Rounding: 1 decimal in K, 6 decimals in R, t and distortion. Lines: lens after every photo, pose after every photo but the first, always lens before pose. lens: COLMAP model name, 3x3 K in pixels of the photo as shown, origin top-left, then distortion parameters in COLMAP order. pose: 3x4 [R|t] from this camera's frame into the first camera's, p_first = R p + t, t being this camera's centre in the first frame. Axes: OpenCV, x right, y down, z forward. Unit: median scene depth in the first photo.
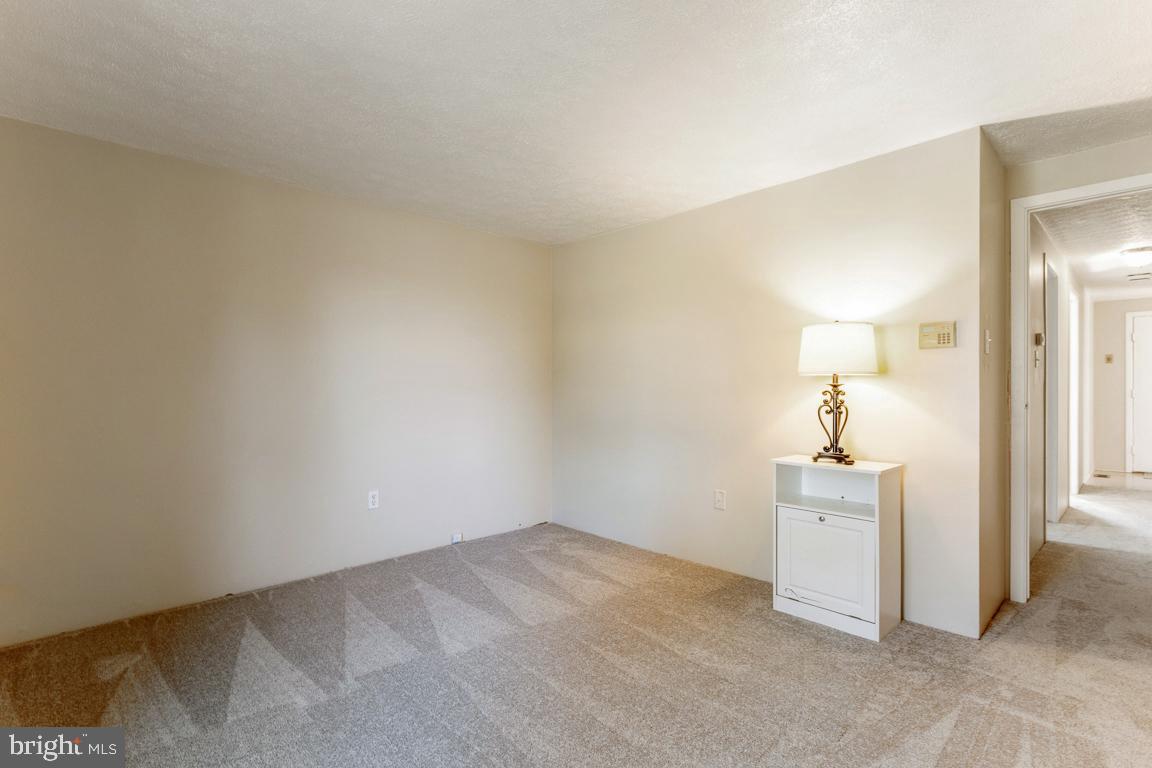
lens RADIAL K [[538.6, 0, 570.2], [0, 538.6, 390.9], [0, 0, 1]] dist [0.000851, -0.001728]
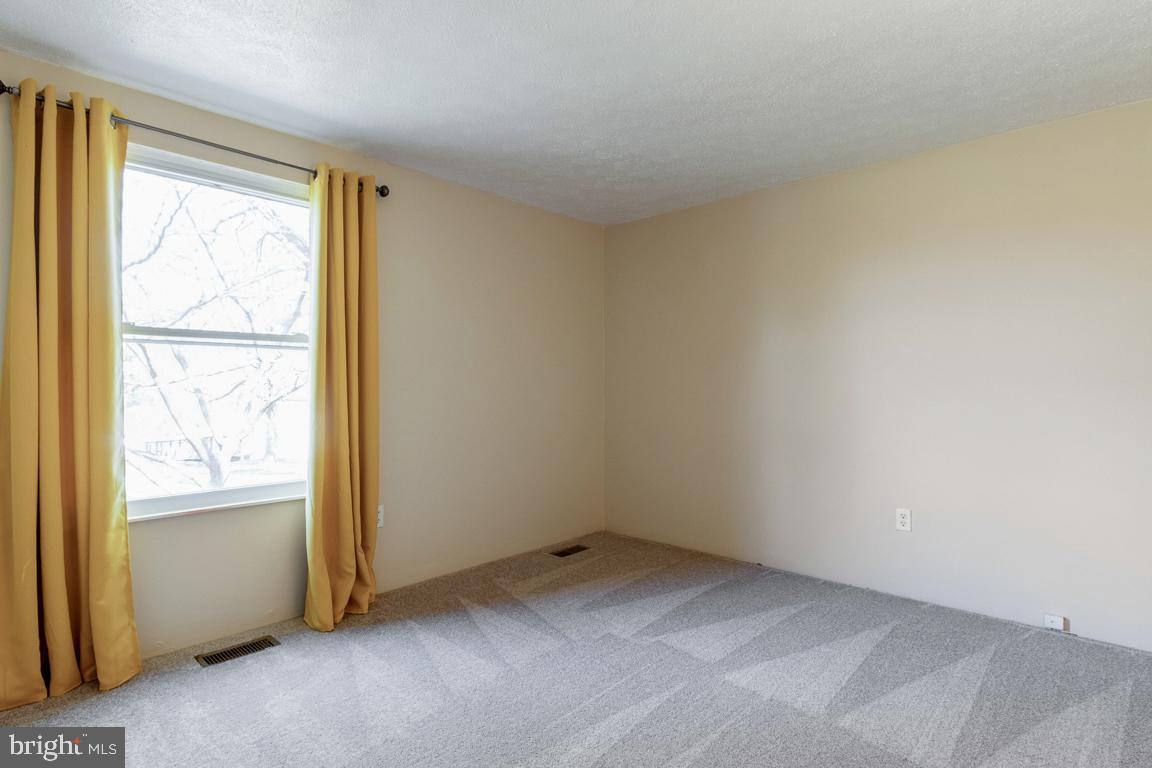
lens RADIAL K [[582.4, 0, 574.2], [0, 582.4, 383.1], [0, 0, 1]] dist [-0.002483, -0.000764]
pose [[0.051772, -0.001051, -0.998658, 0.589731], [-0.000859, 0.999999, -0.001097, -0.003691], [0.998659, 0.000915, 0.051771, 0.554983]]
